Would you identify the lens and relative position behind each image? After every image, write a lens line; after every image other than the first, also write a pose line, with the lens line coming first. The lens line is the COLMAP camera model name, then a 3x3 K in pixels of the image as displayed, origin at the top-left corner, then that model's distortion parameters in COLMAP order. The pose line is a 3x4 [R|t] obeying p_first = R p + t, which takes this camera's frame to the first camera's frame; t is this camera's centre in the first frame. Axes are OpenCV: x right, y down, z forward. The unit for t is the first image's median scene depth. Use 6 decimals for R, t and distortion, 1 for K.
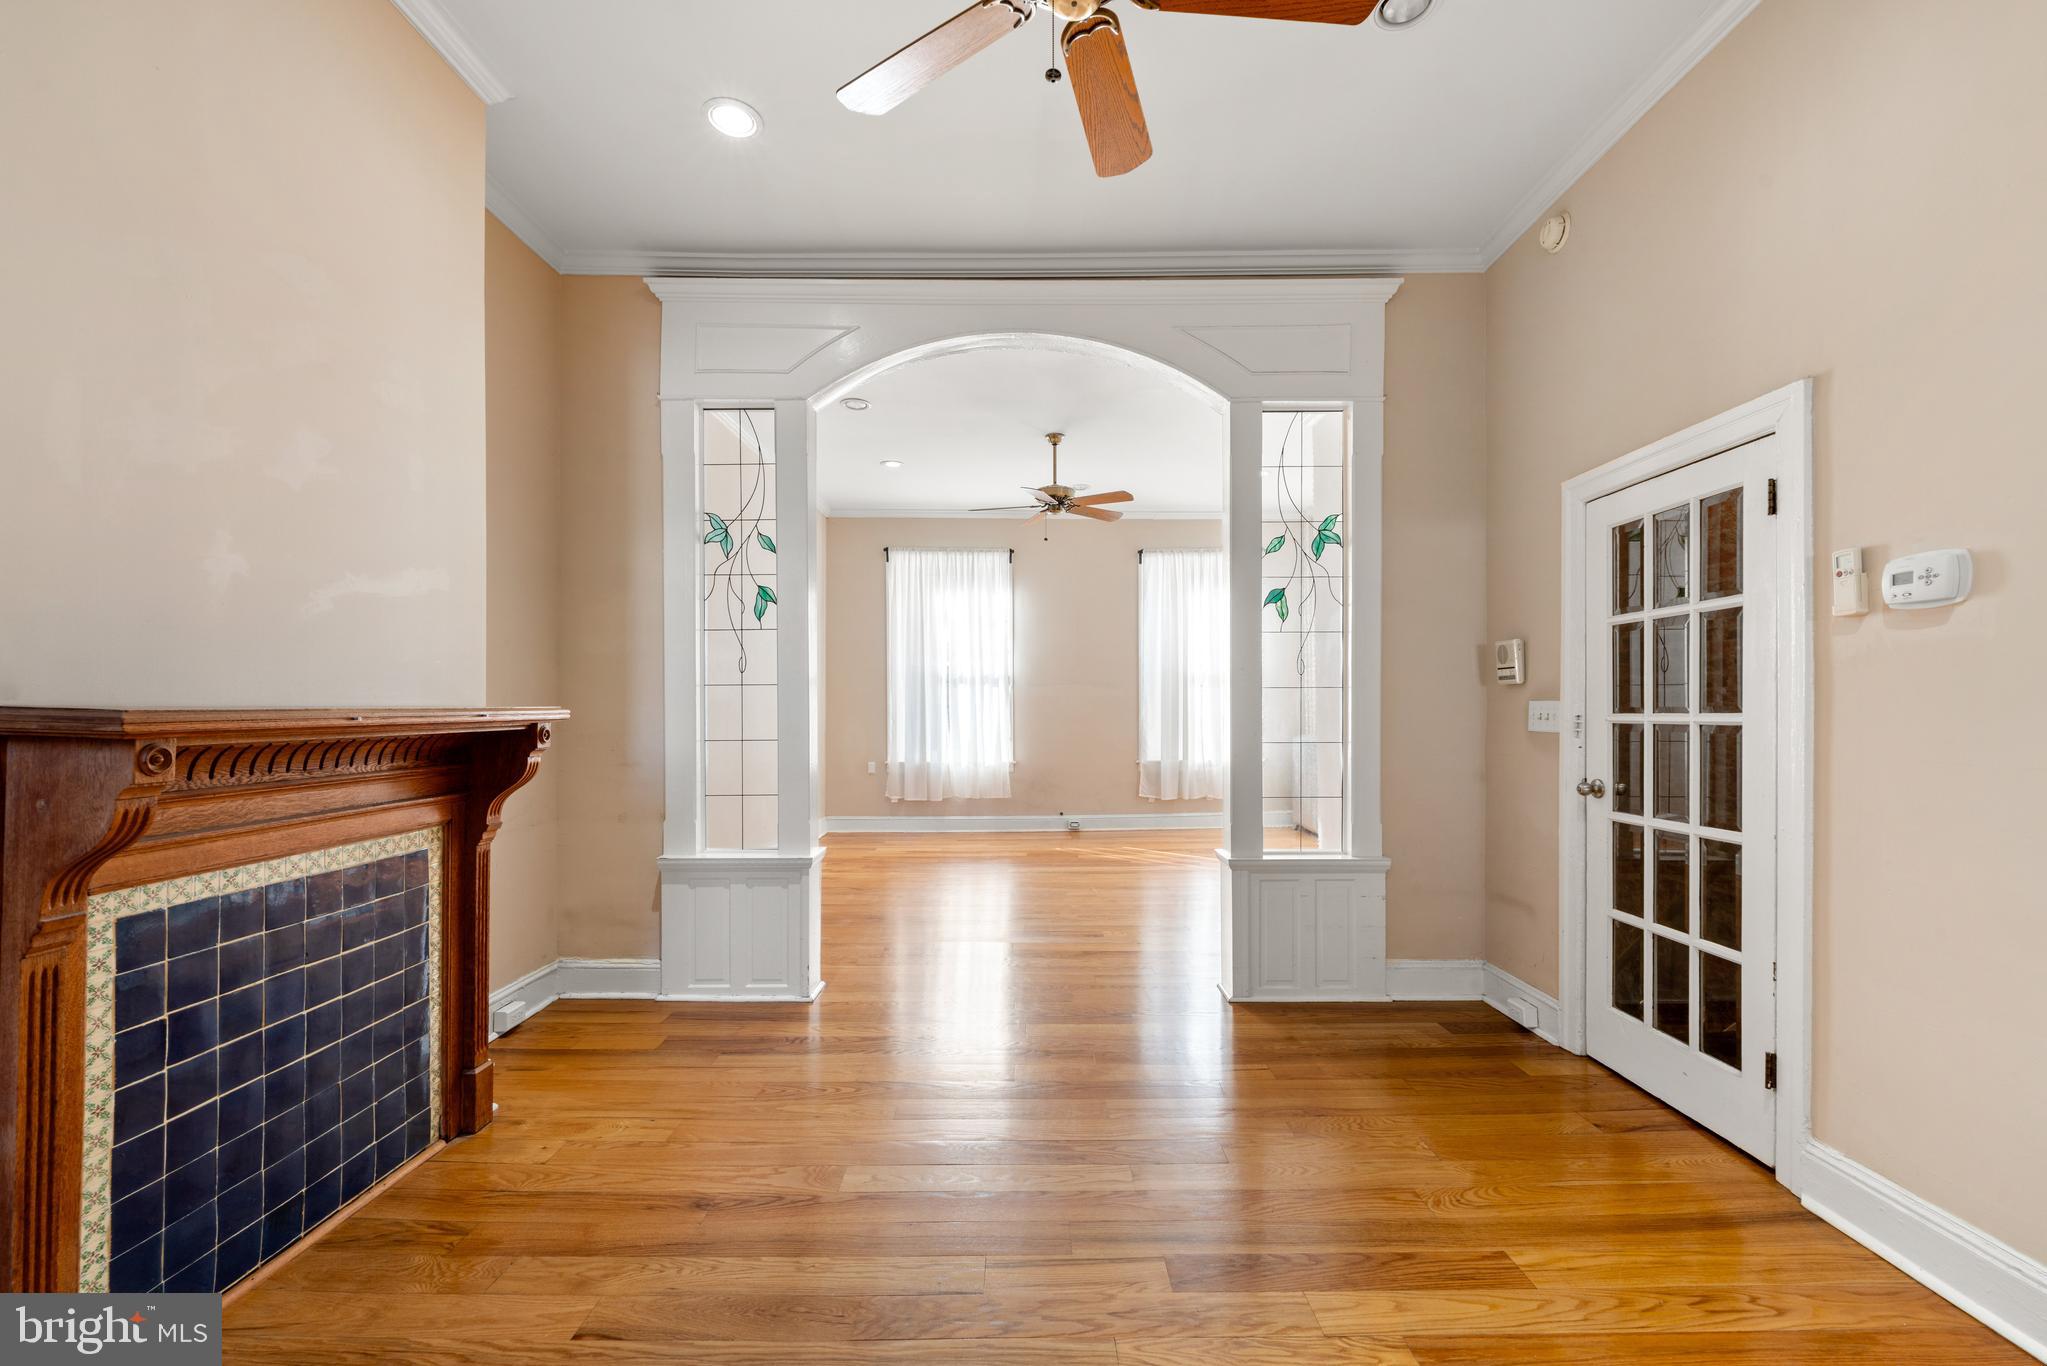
lens RADIAL K [[834.4, 0, 1020.3], [0, 834.4, 698.7], [0, 0, 1]] dist [-0.004259, 0.000892]
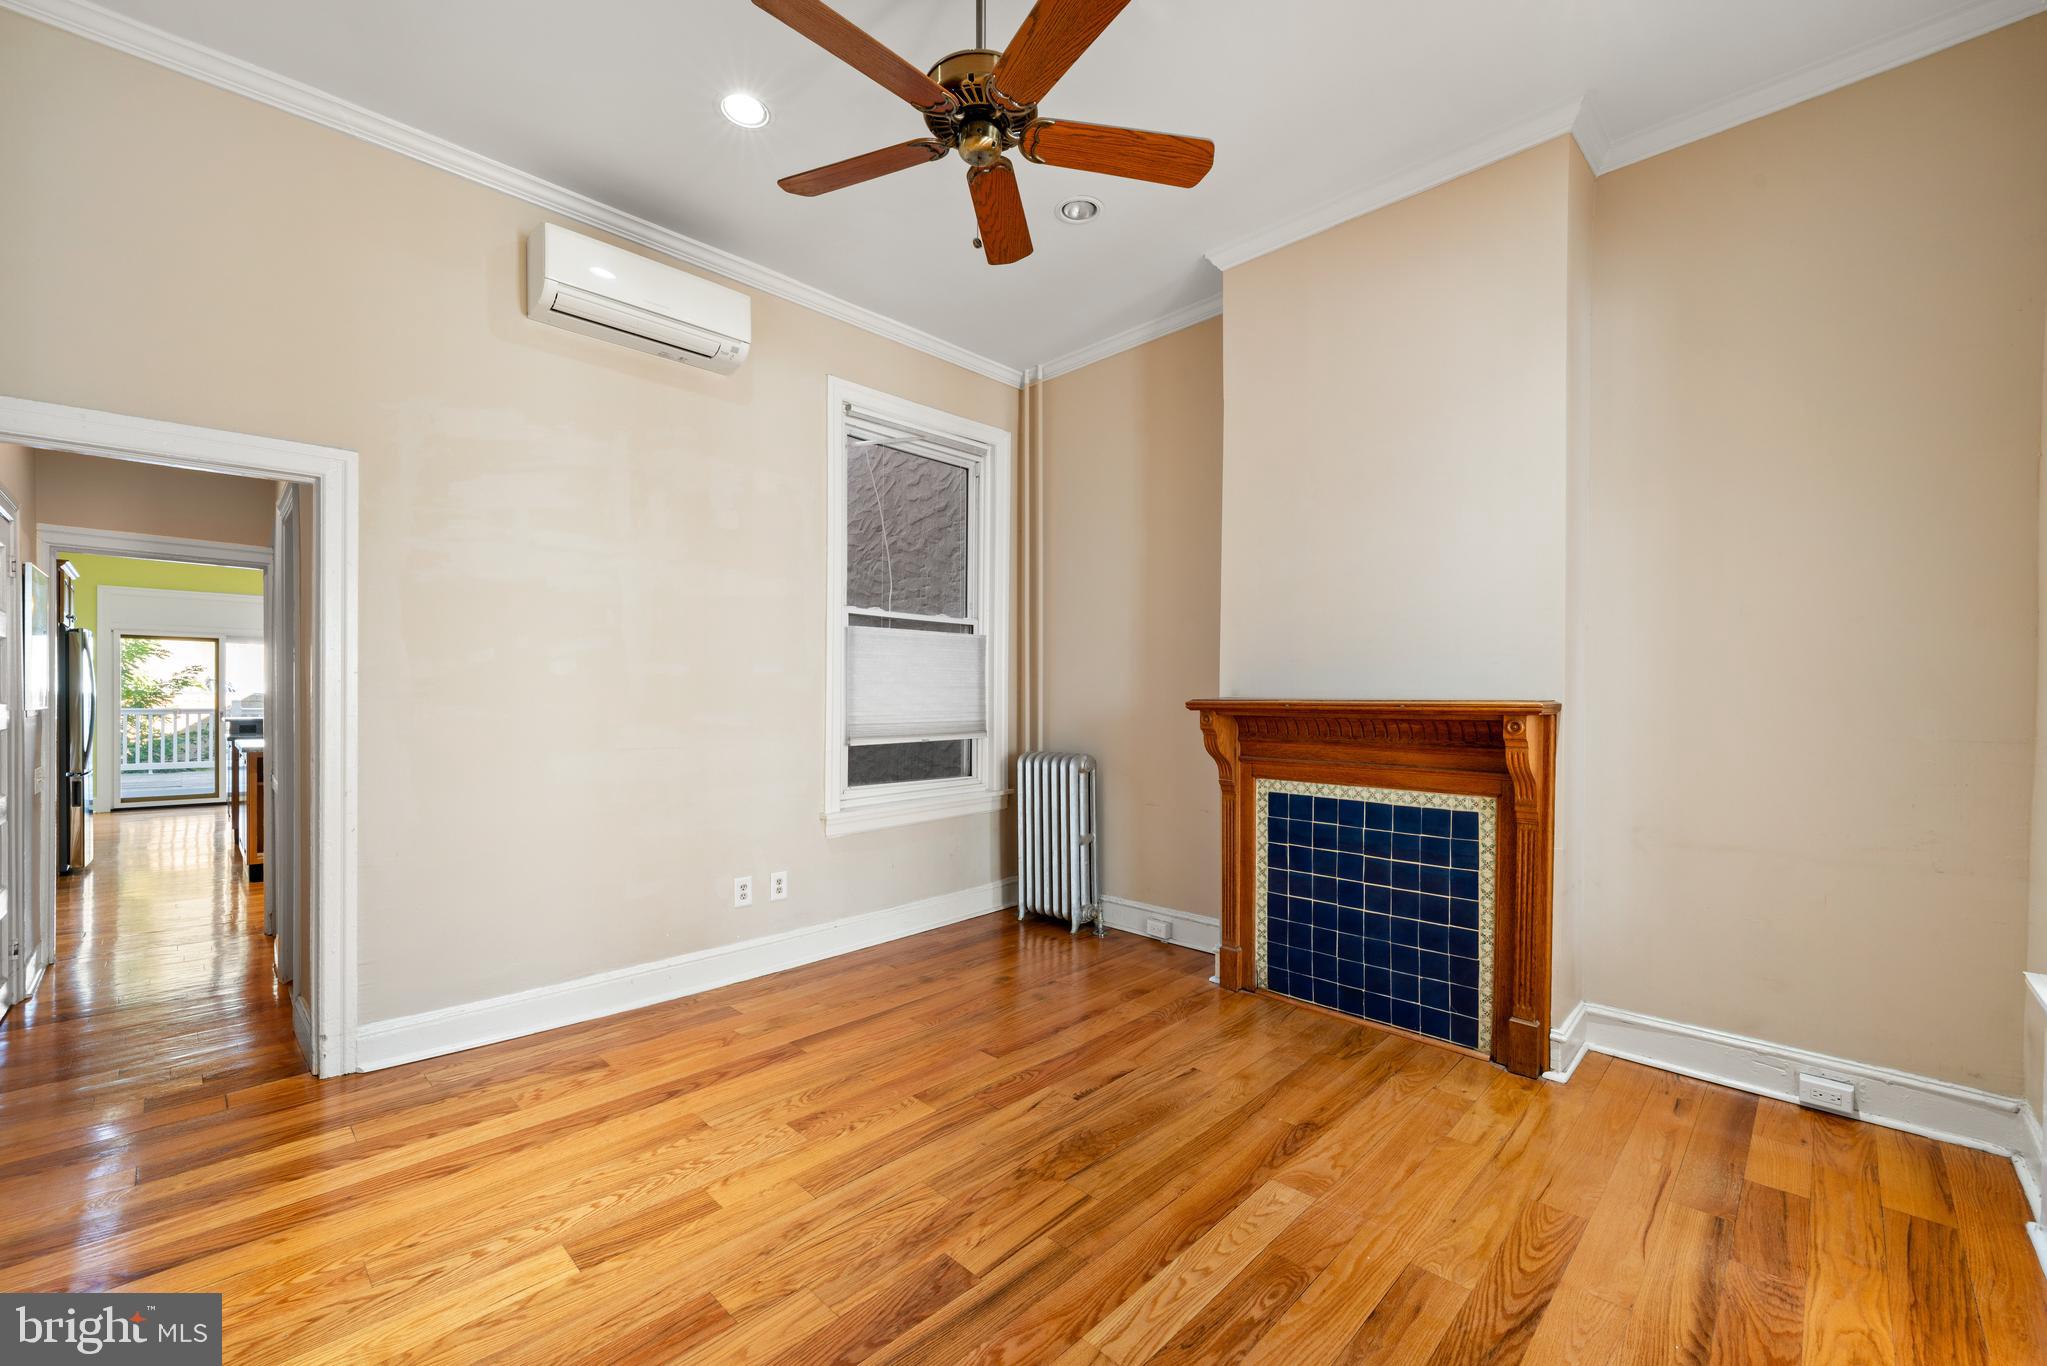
lens RADIAL K [[834.4, 0, 1018.2], [0, 834.4, 680.6], [0, 0, 1]] dist [-0.004259, 0.000892]
pose [[-0.699921, -0.012526, -0.714110, 0.793901], [0.005265, 0.999729, -0.022696, 0.007912], [0.714201, -0.019646, -0.699665, 1.639323]]
